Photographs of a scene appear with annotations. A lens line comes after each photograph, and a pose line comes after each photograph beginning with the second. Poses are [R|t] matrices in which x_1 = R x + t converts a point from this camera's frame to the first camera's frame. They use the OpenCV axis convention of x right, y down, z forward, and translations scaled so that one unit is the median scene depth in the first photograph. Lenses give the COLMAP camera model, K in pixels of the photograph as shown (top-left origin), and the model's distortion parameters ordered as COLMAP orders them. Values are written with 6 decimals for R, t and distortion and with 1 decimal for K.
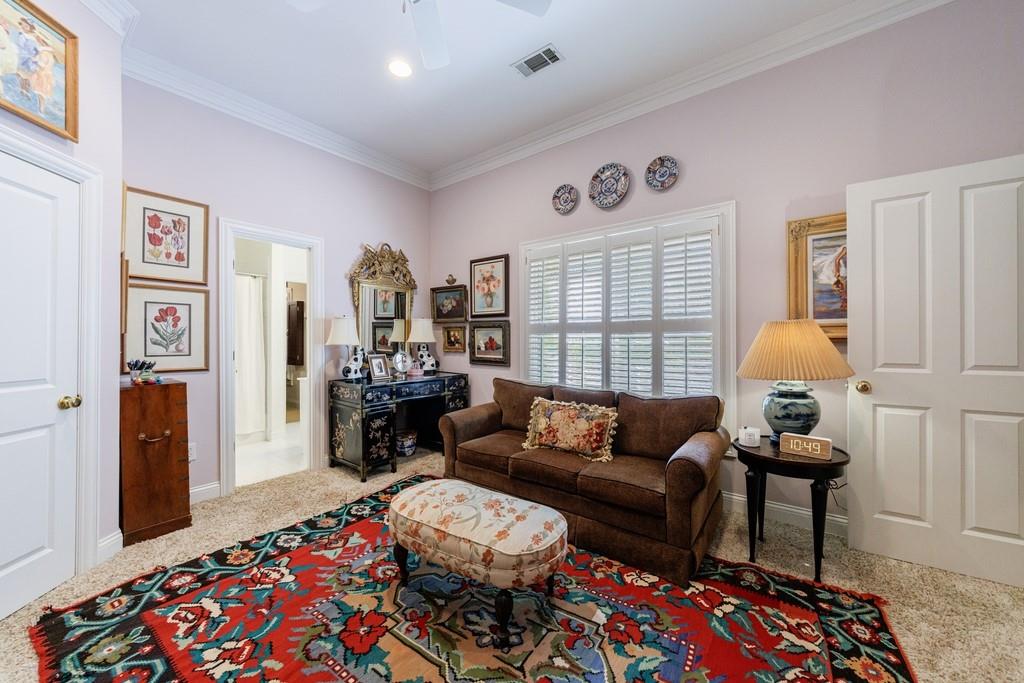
lens RADIAL K [[386.1, 0, 510.3], [0, 386.1, 341.3], [0, 0, 1]] dist [-0.006898, 0.000303]
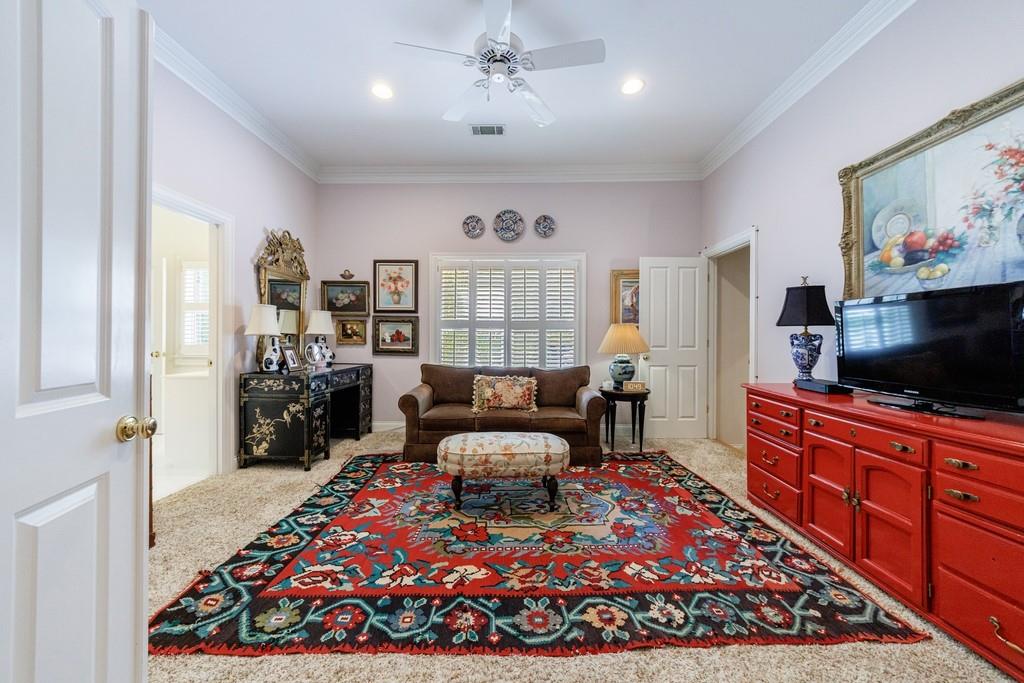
lens RADIAL K [[355.4, 0, 521.5], [0, 355.4, 340.1], [0, 0, 1]] dist [-0.005554, -0.000998]
pose [[0.796569, 0.005829, 0.604519, -0.565259], [-0.004697, 0.999983, -0.003453, 0.028638], [-0.604529, -0.000089, 0.796583, -0.080502]]
